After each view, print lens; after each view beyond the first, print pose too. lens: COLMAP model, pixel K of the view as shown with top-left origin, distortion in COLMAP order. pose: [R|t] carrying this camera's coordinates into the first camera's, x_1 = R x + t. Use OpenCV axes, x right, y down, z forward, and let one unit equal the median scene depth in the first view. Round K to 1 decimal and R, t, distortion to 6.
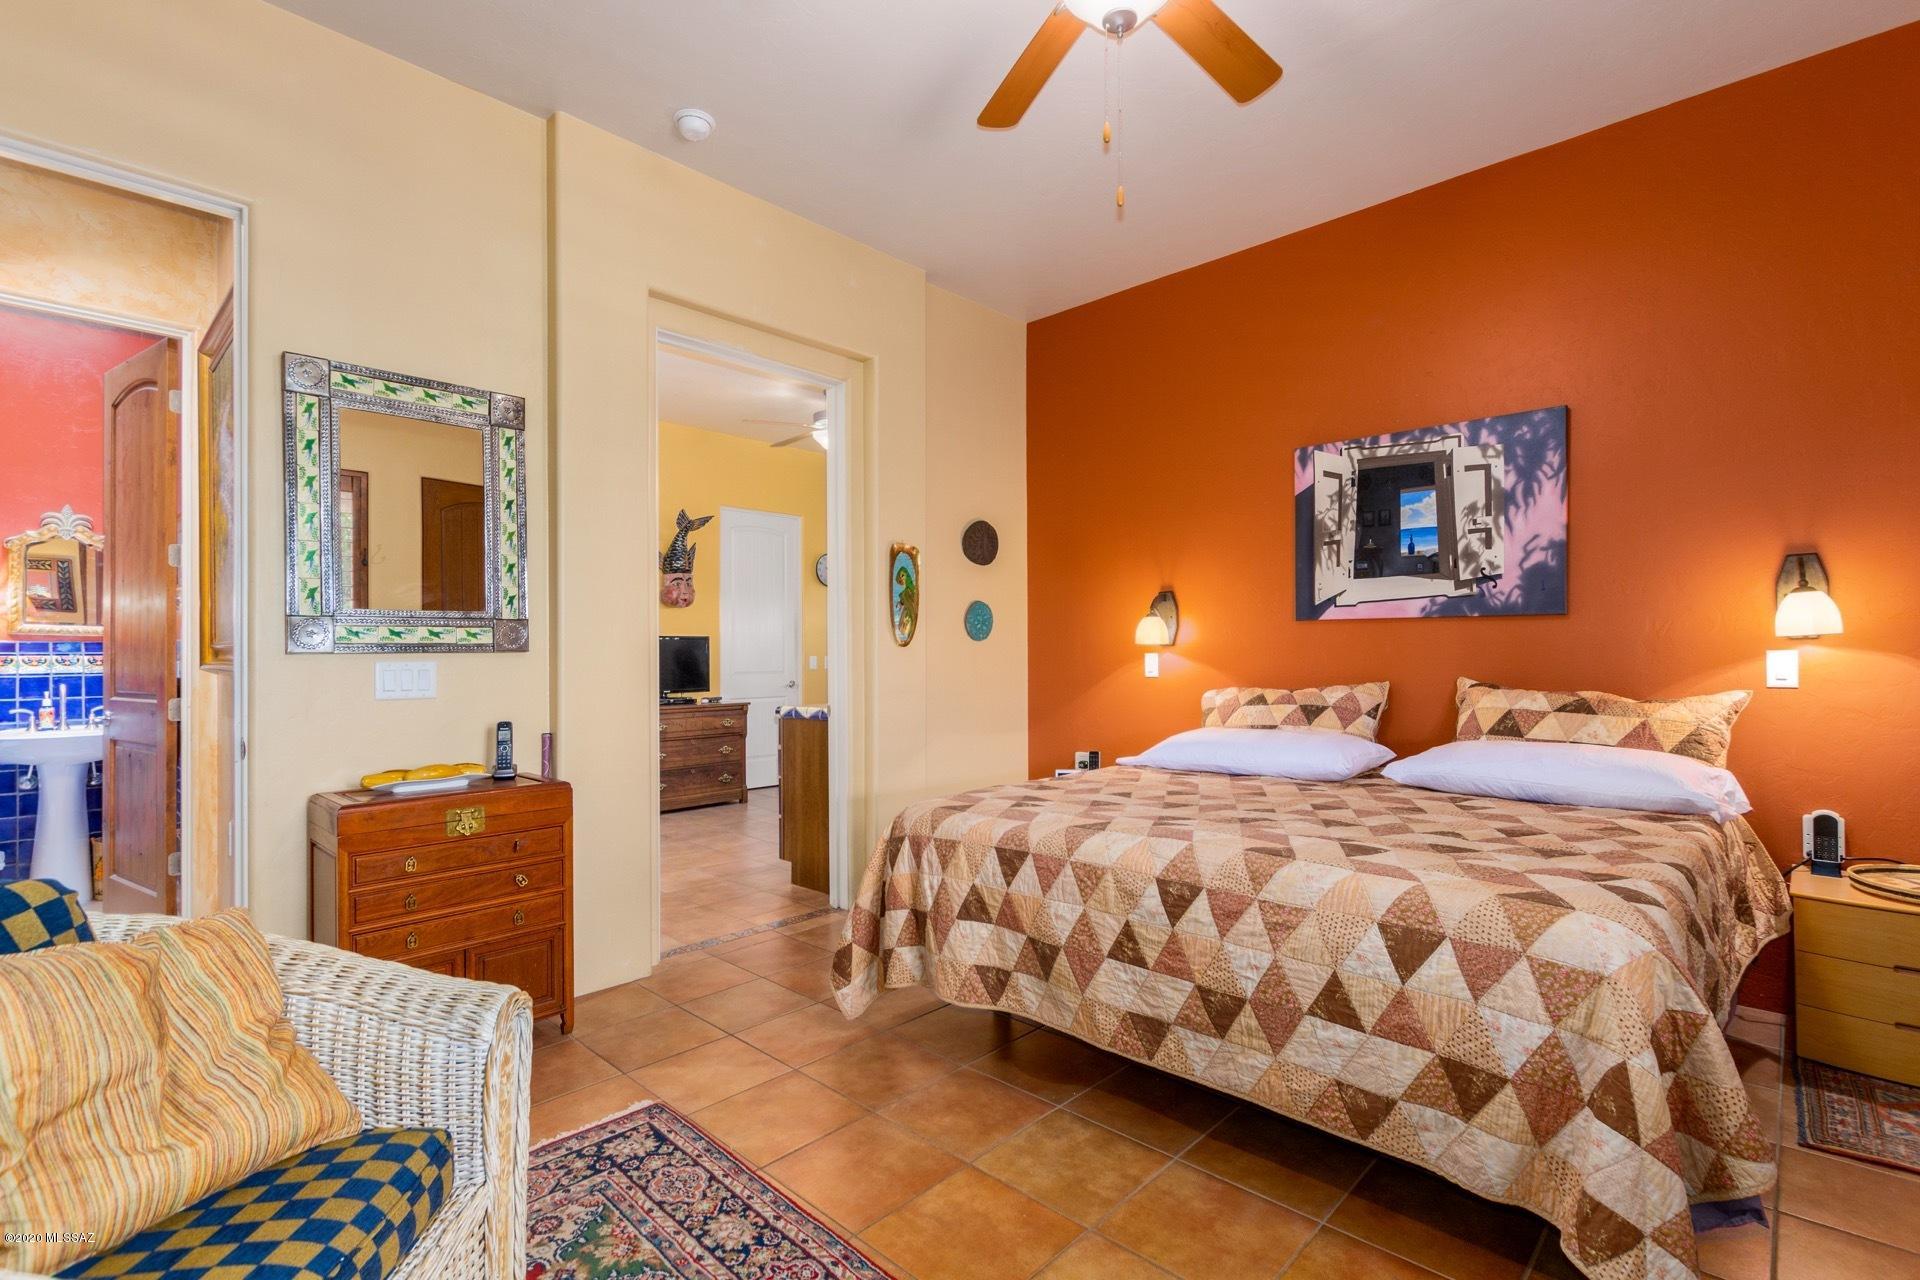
lens RADIAL K [[885.8, 0, 978.8], [0, 885.8, 665.3], [0, 0, 1]] dist [0.000240, -0.000012]
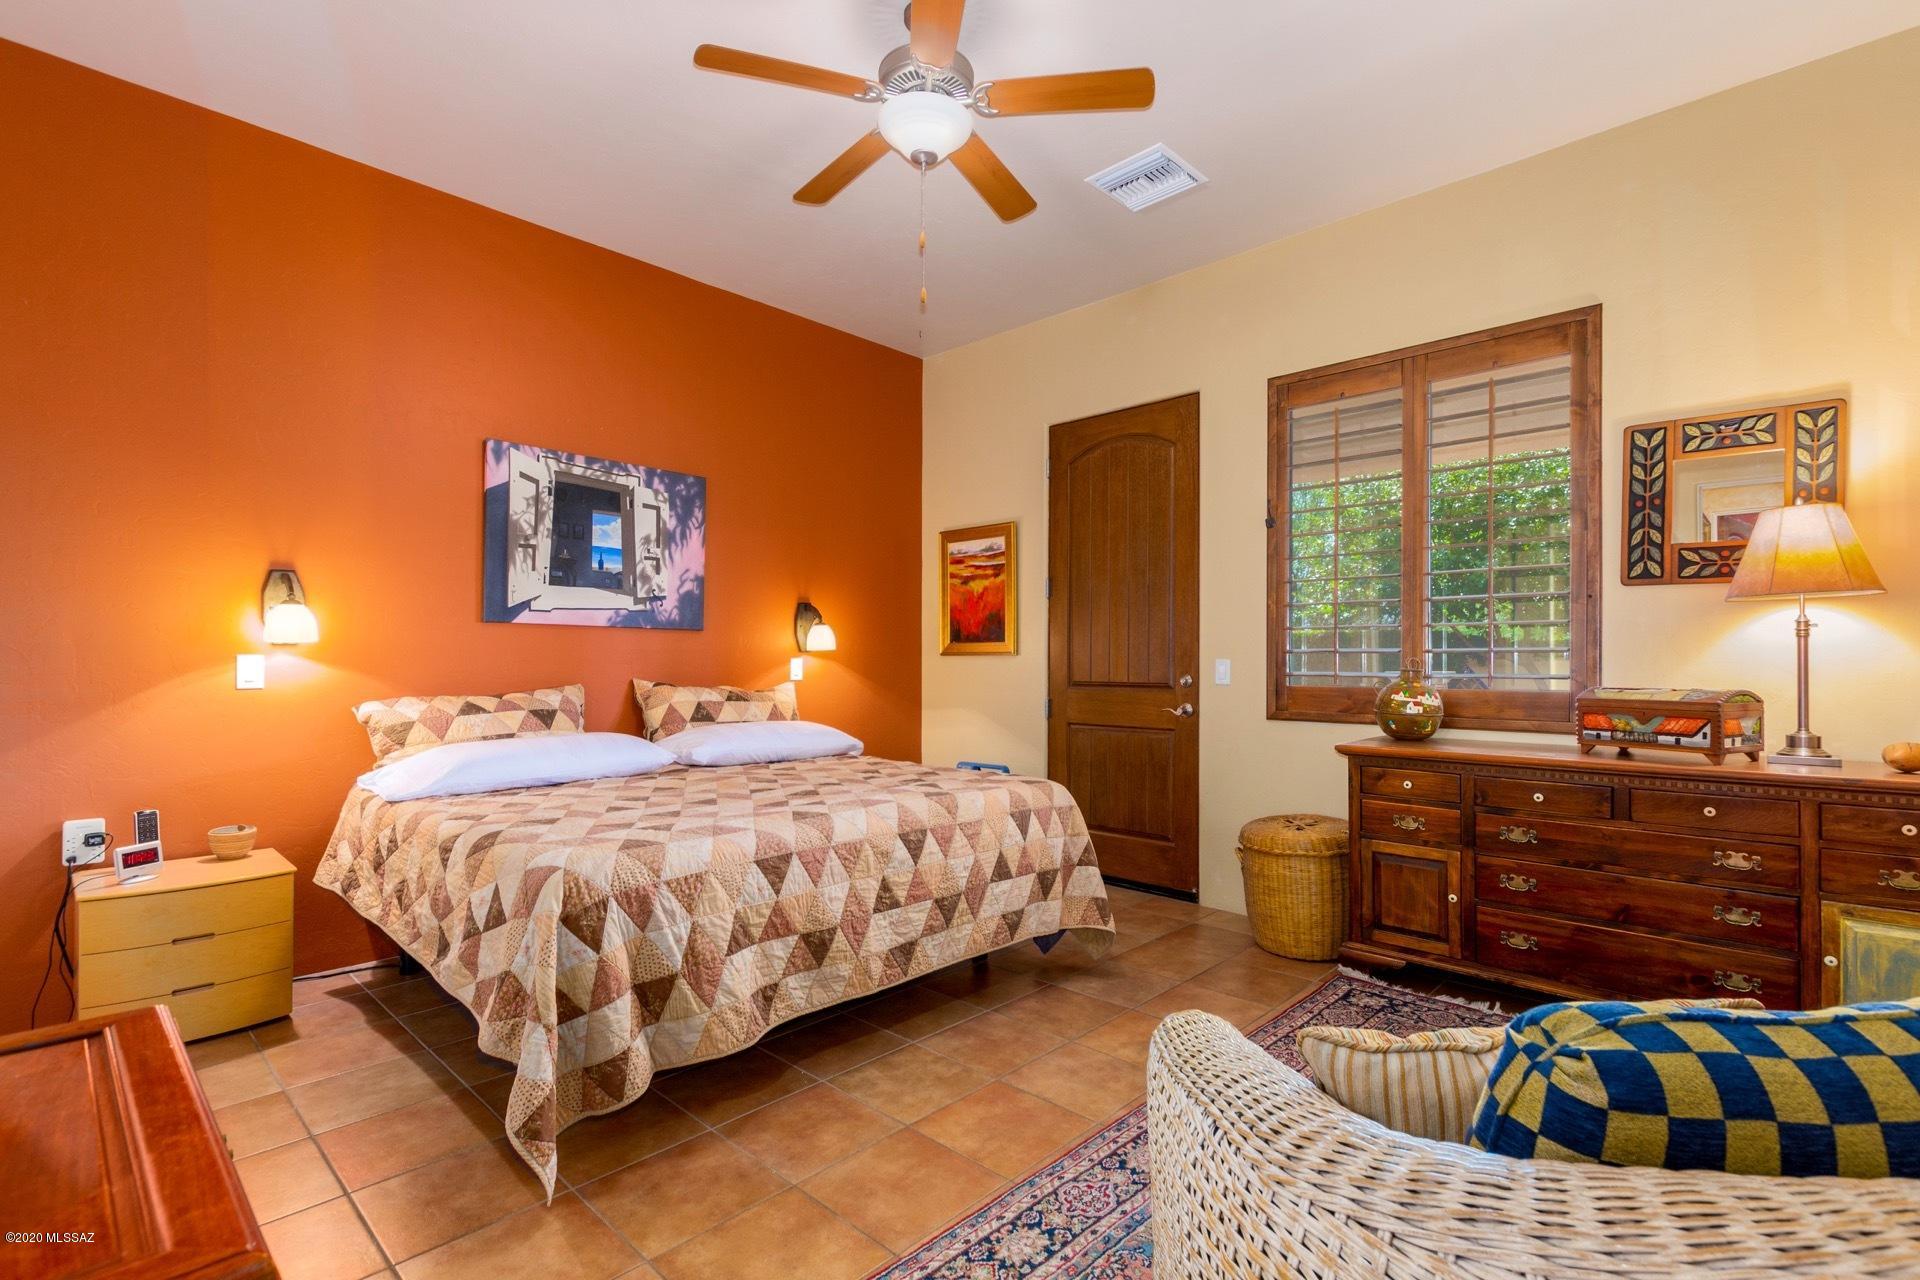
lens RADIAL K [[885.8, 0, 978.8], [0, 885.8, 665.3], [0, 0, 1]] dist [0.000240, -0.000012]
pose [[-0.008308, 0.001825, 0.999964, -0.688330], [0.008421, 0.999963, -0.001755, 0.001785], [-0.999930, 0.008406, -0.008323, 0.577076]]
